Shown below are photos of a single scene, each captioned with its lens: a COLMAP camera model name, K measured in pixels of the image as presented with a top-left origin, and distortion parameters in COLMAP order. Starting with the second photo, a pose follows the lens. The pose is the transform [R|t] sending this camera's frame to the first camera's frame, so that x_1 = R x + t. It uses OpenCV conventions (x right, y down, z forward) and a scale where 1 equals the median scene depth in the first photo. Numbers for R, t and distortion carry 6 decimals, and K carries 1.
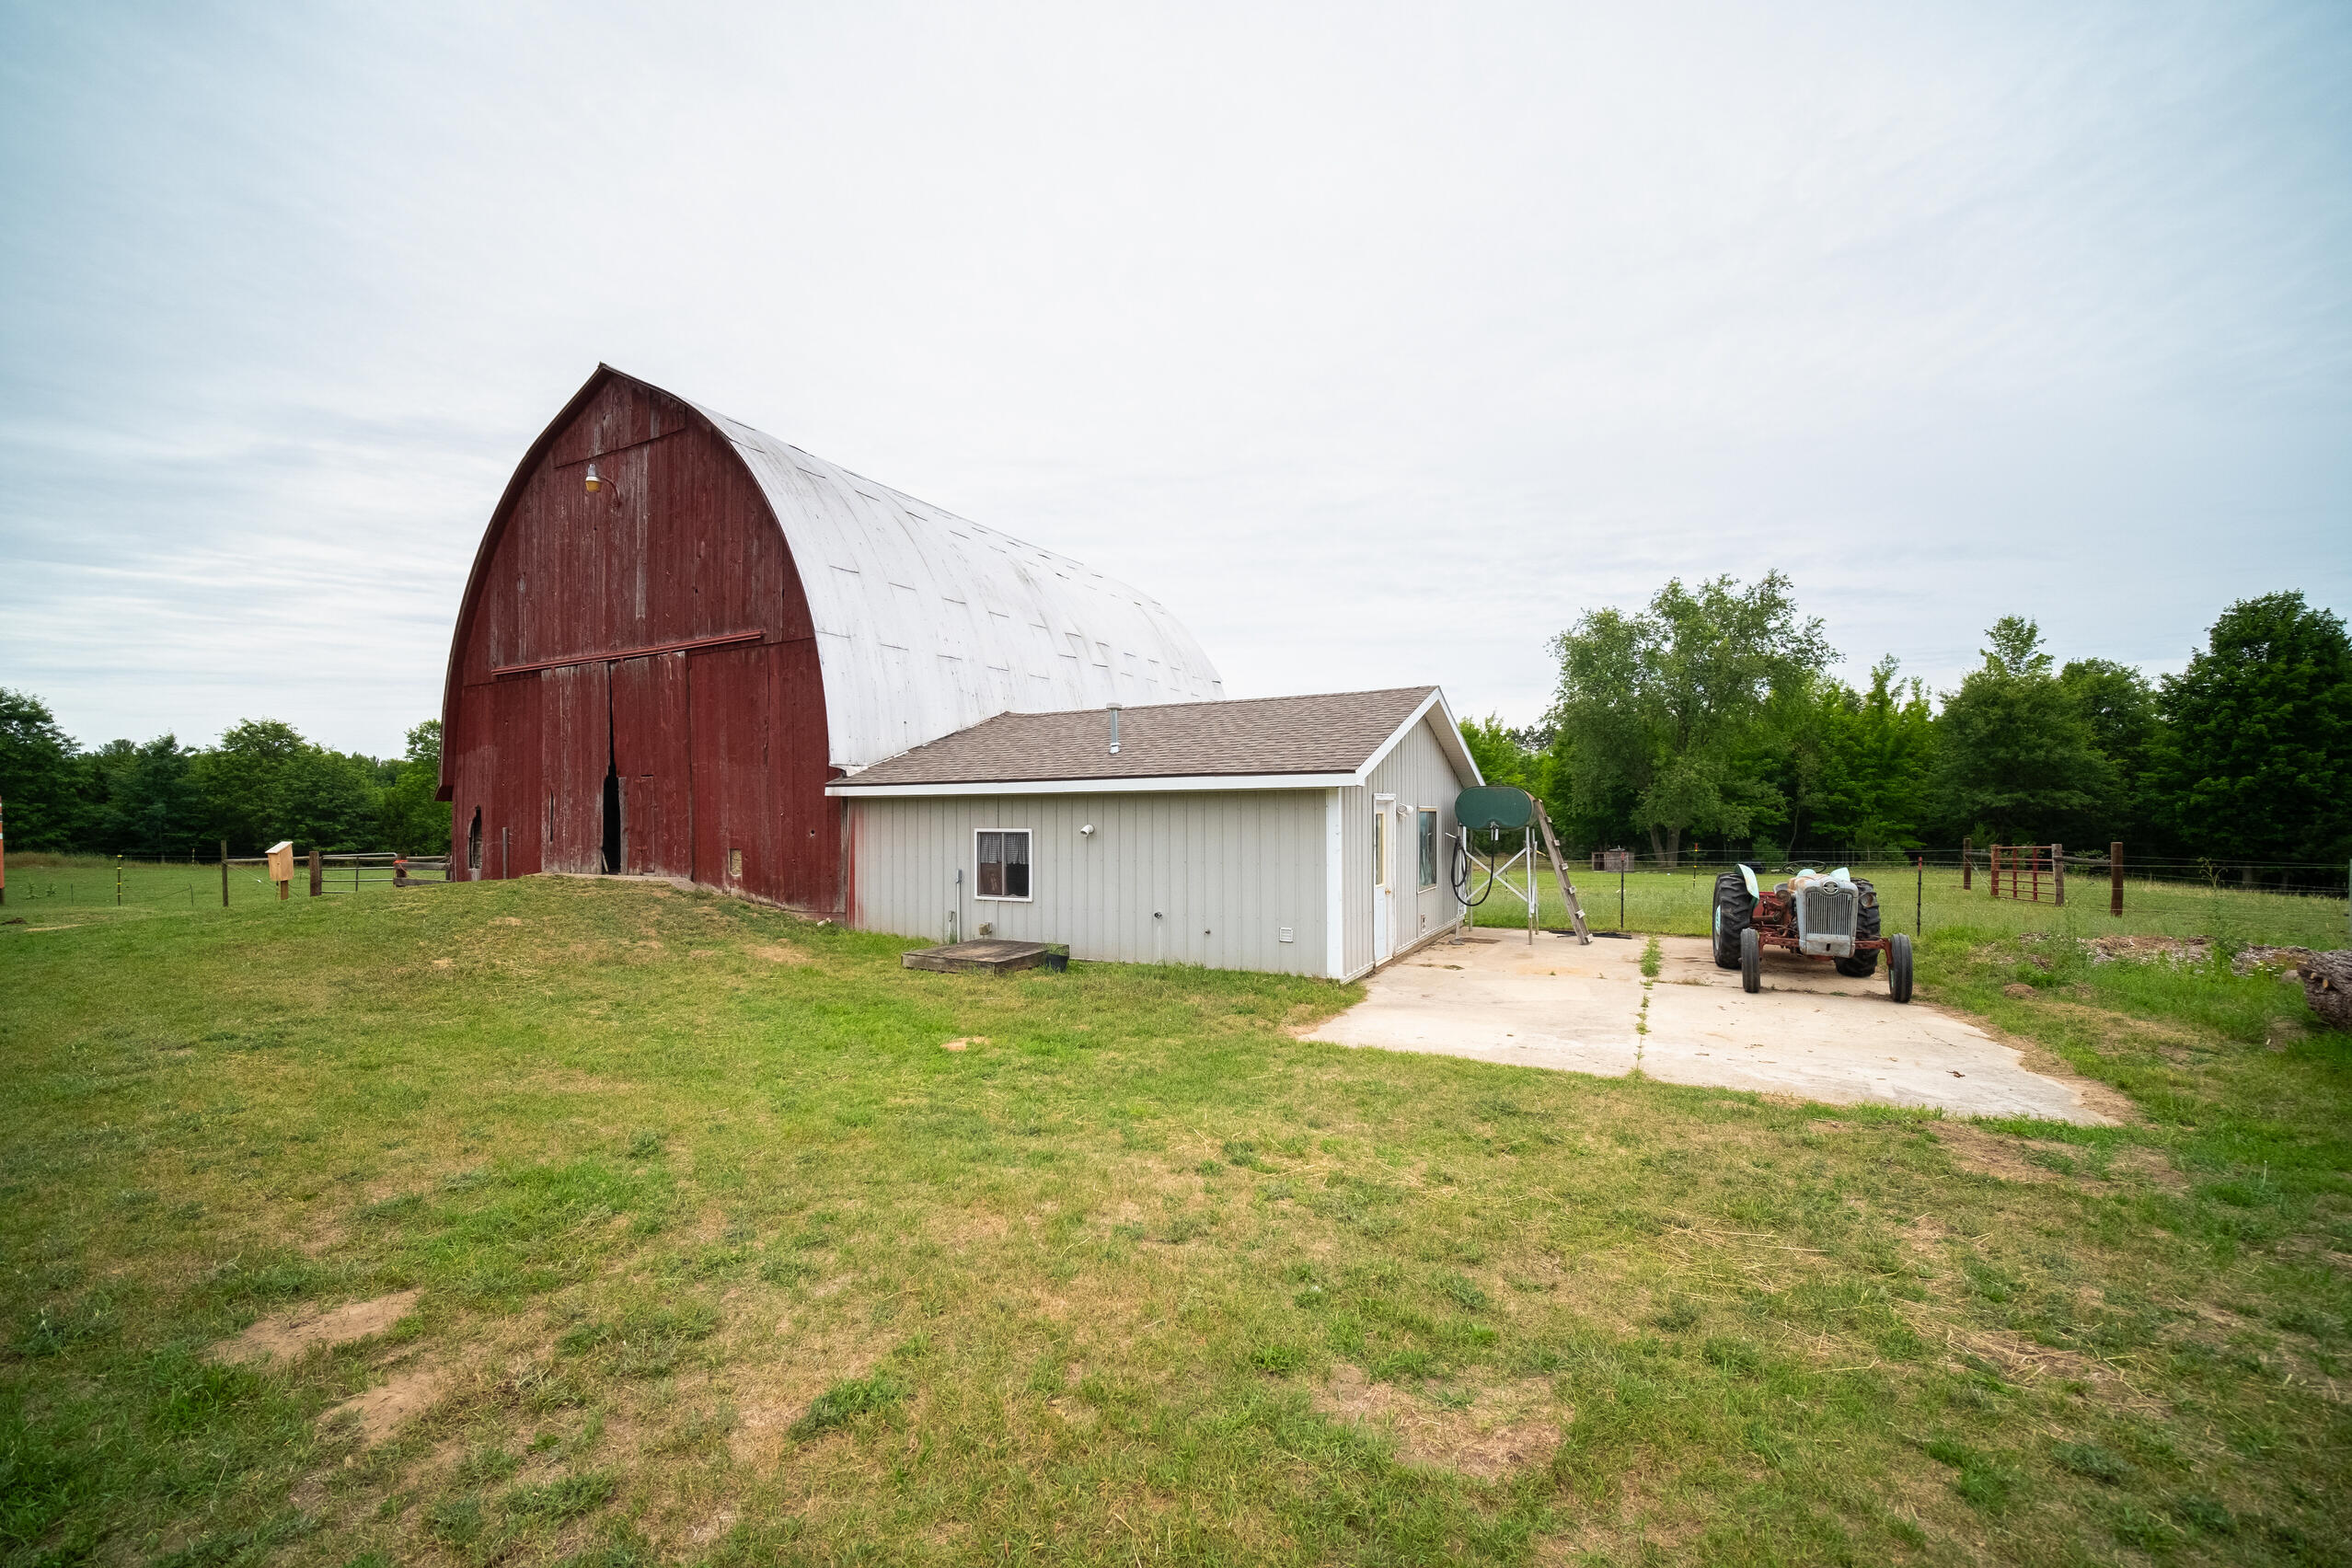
lens RADIAL K [[955.7, 0, 1169.8], [0, 955.7, 801.1], [0, 0, 1]] dist [-0.000711, 0.000019]
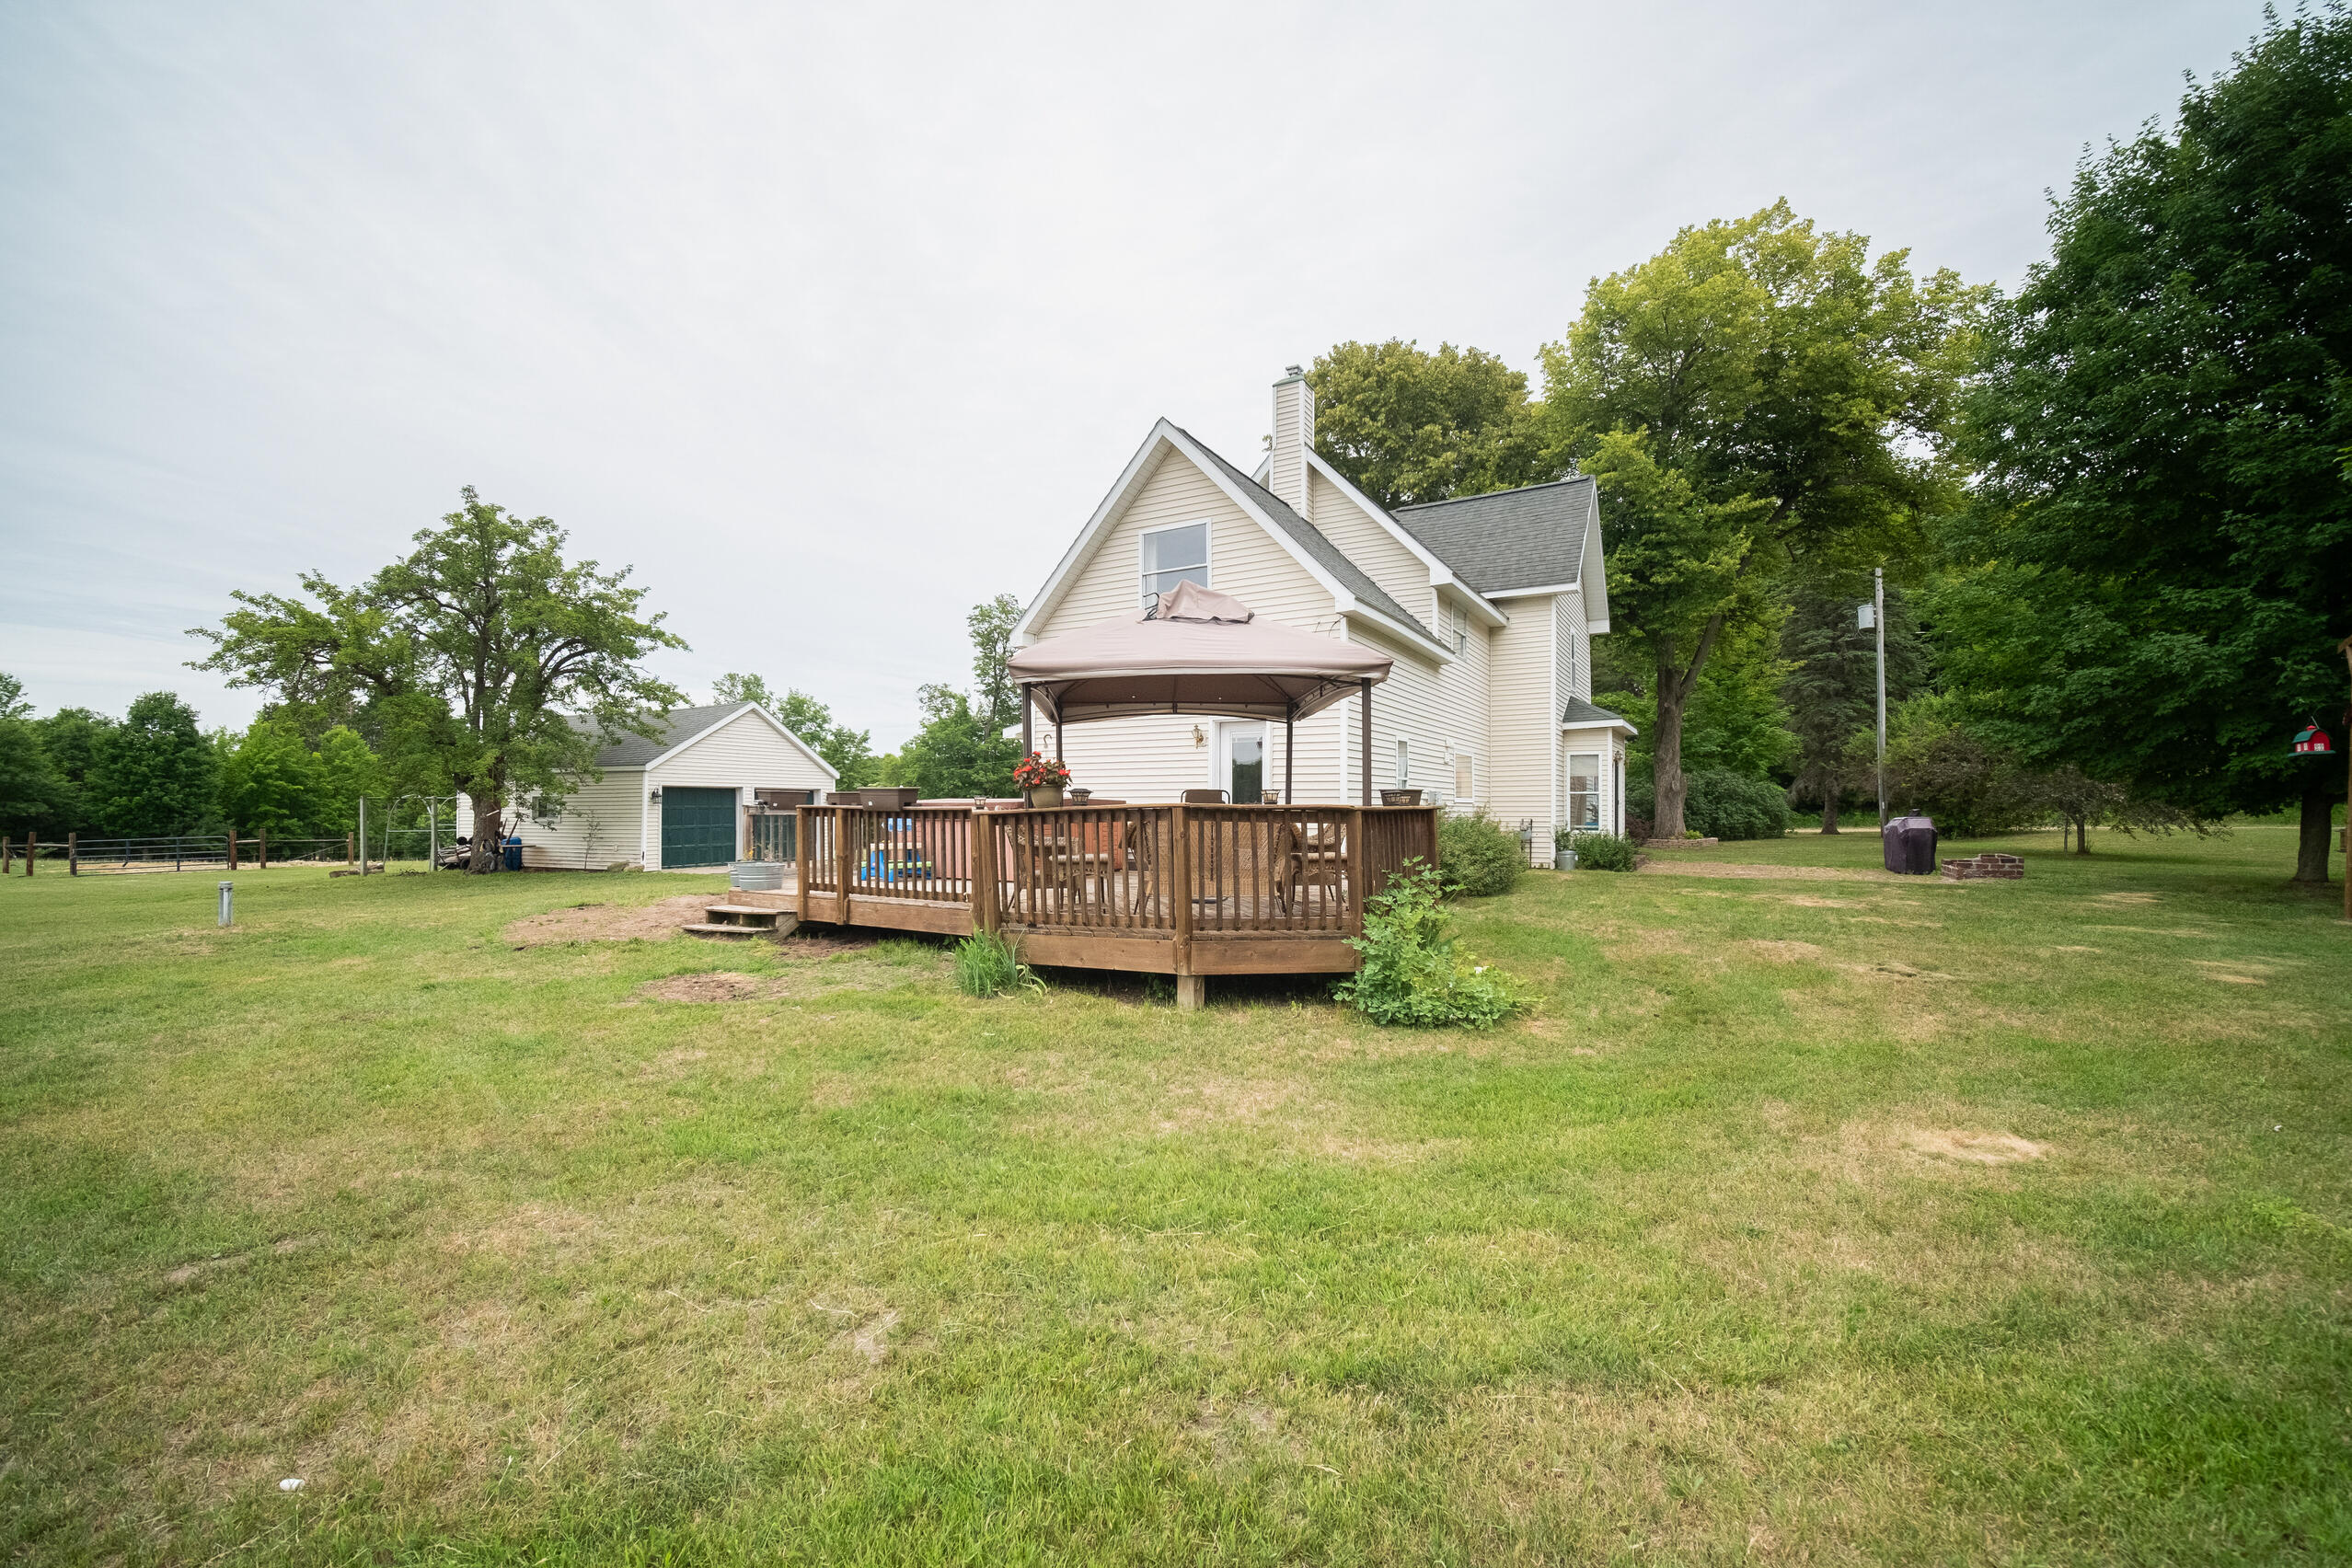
lens RADIAL K [[968.1, 0, 1169.7], [0, 968.1, 804.9], [0, 0, 1]] dist [-0.008915, 0.003979]
pose [[0.059575, 0.005456, 0.998209, -0.438818], [-0.016357, 0.999856, -0.004488, -0.029307], [-0.998090, -0.016060, 0.059655, -0.842684]]
